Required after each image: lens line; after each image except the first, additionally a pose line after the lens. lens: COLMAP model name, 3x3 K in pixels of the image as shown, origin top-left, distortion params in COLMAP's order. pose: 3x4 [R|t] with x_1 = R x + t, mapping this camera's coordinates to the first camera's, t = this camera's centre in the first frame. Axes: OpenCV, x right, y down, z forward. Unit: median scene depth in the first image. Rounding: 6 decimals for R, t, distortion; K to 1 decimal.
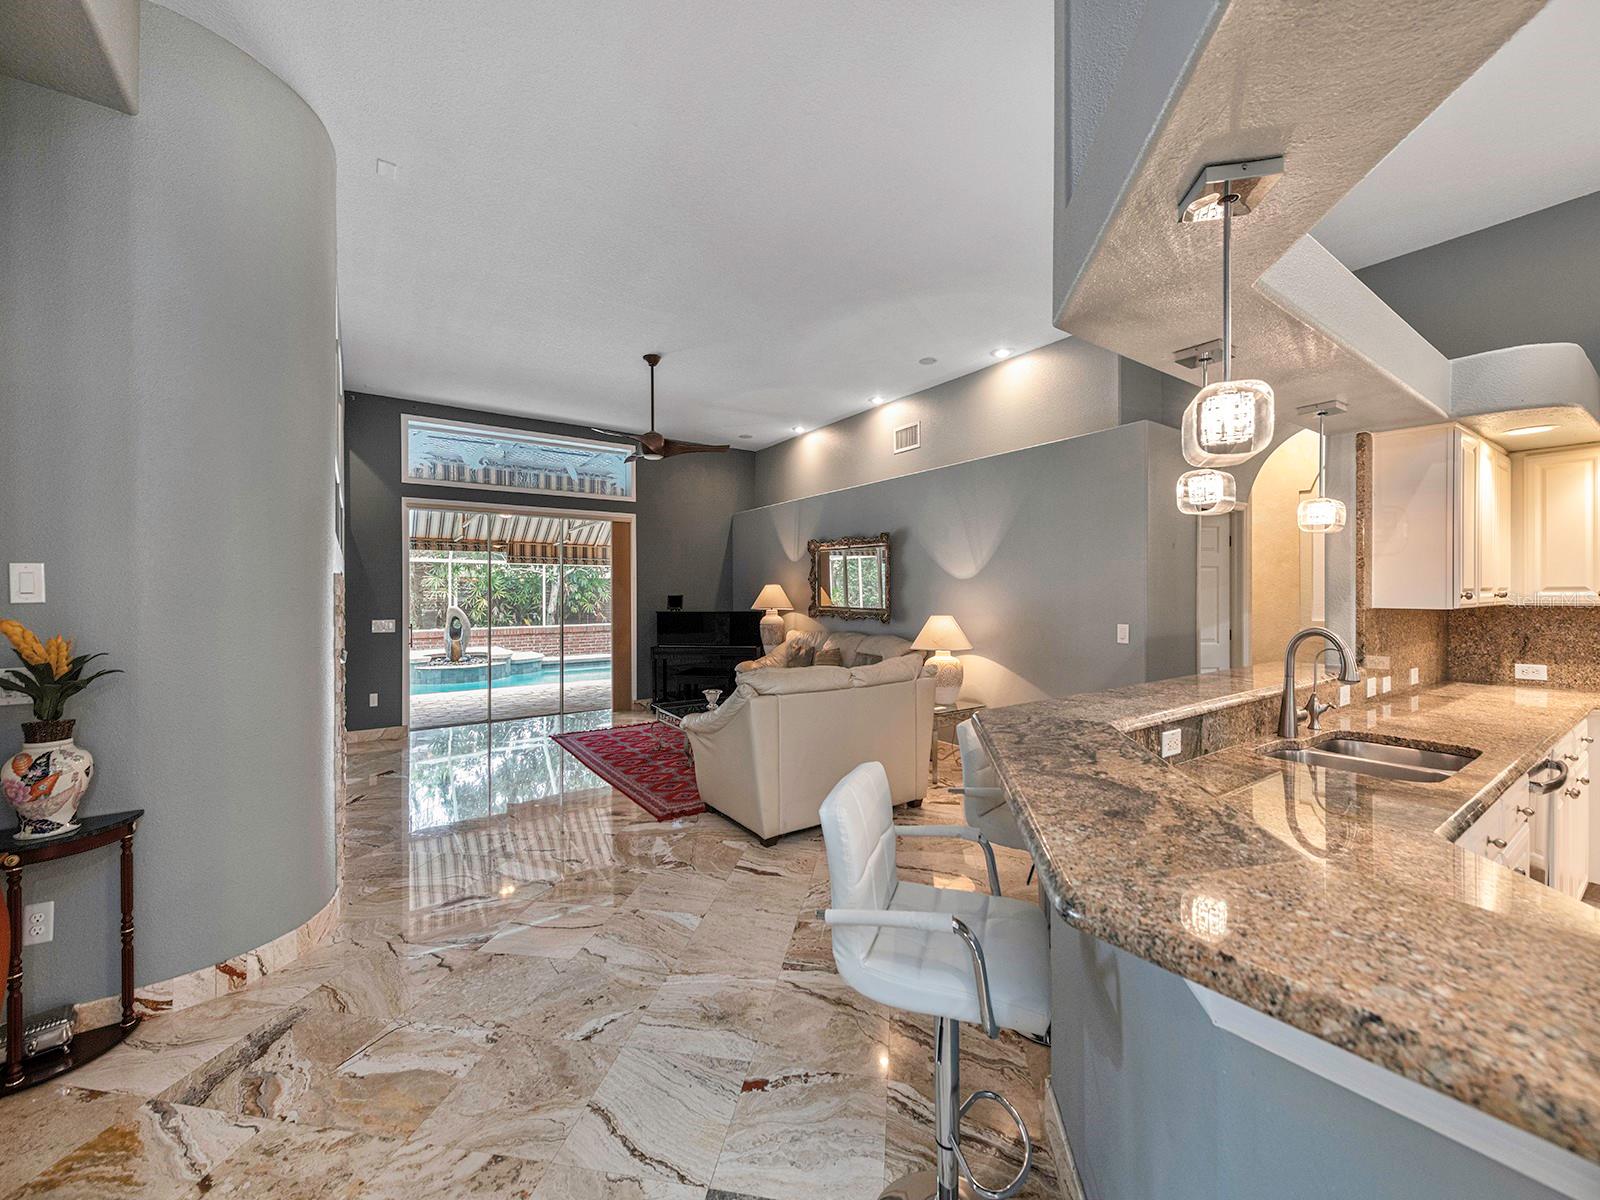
lens RADIAL K [[627.7, 0, 789.5], [0, 627.7, 596.3], [0, 0, 1]] dist [0.015521, -0.000271]
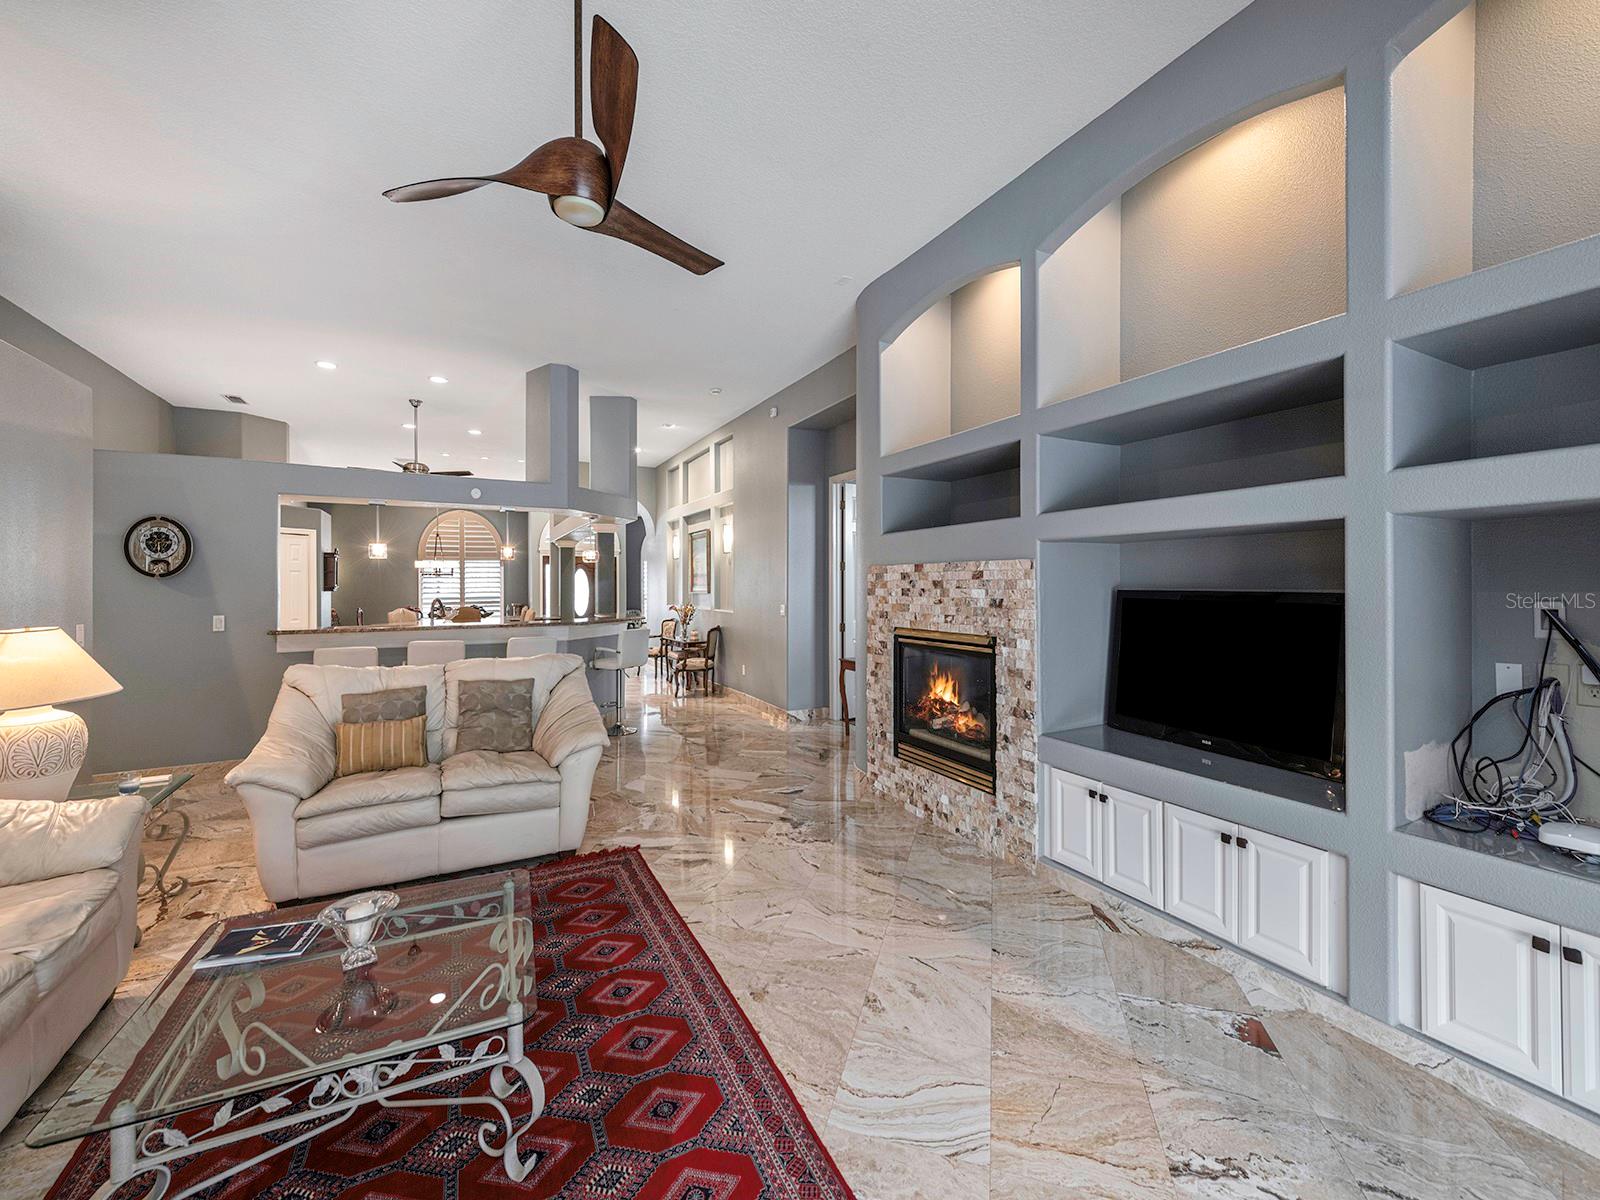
lens RADIAL K [[641.3, 0, 792.9], [0, 641.3, 591.3], [0, 0, 1]] dist [0.009142, -0.000245]
pose [[-0.992653, 0.008745, 0.120681, -0.307118], [0.010152, 0.999887, 0.011050, 0.001055], [-0.120571, 0.012194, -0.992630, 1.075911]]
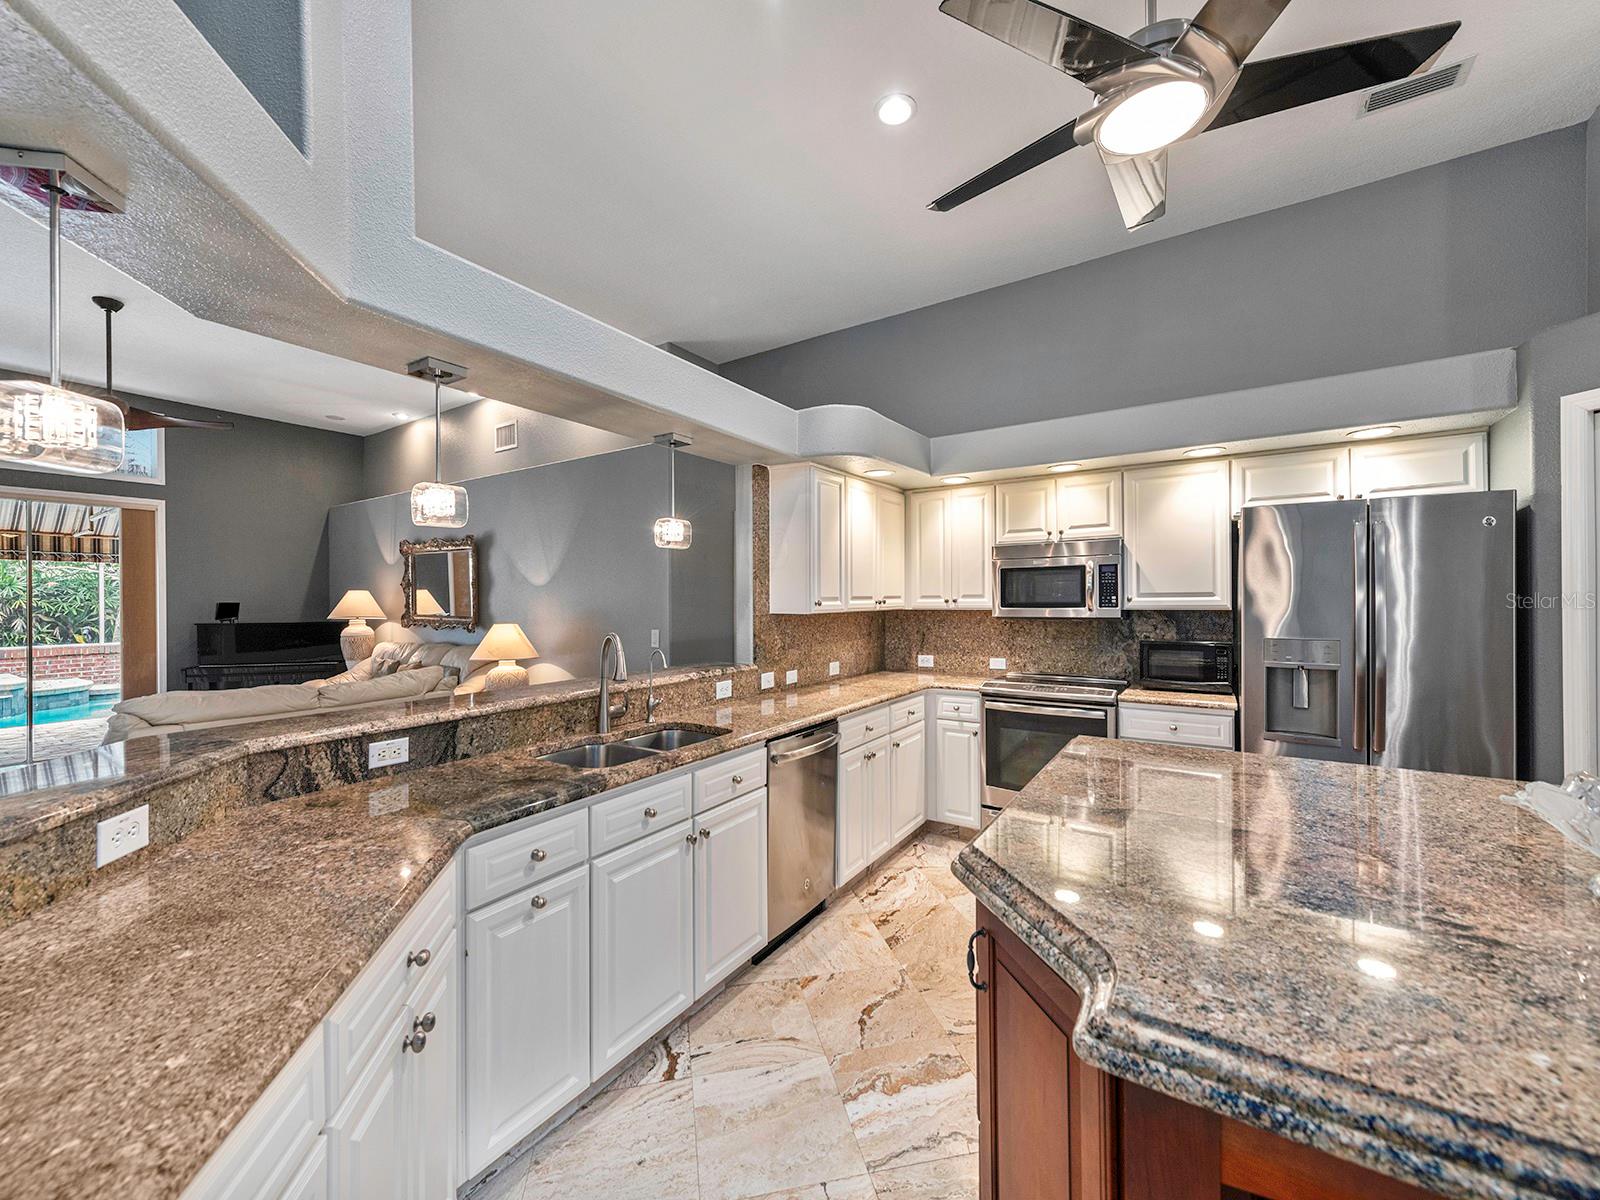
lens RADIAL K [[636.8, 0, 789.5], [0, 636.8, 599.6], [0, 0, 1]] dist [0.011341, -0.003559]
pose [[0.927847, -0.002779, 0.372950, 0.212288], [0.003832, 0.999990, -0.002081, -0.002001], [-0.372941, 0.003360, 0.927849, -0.047921]]
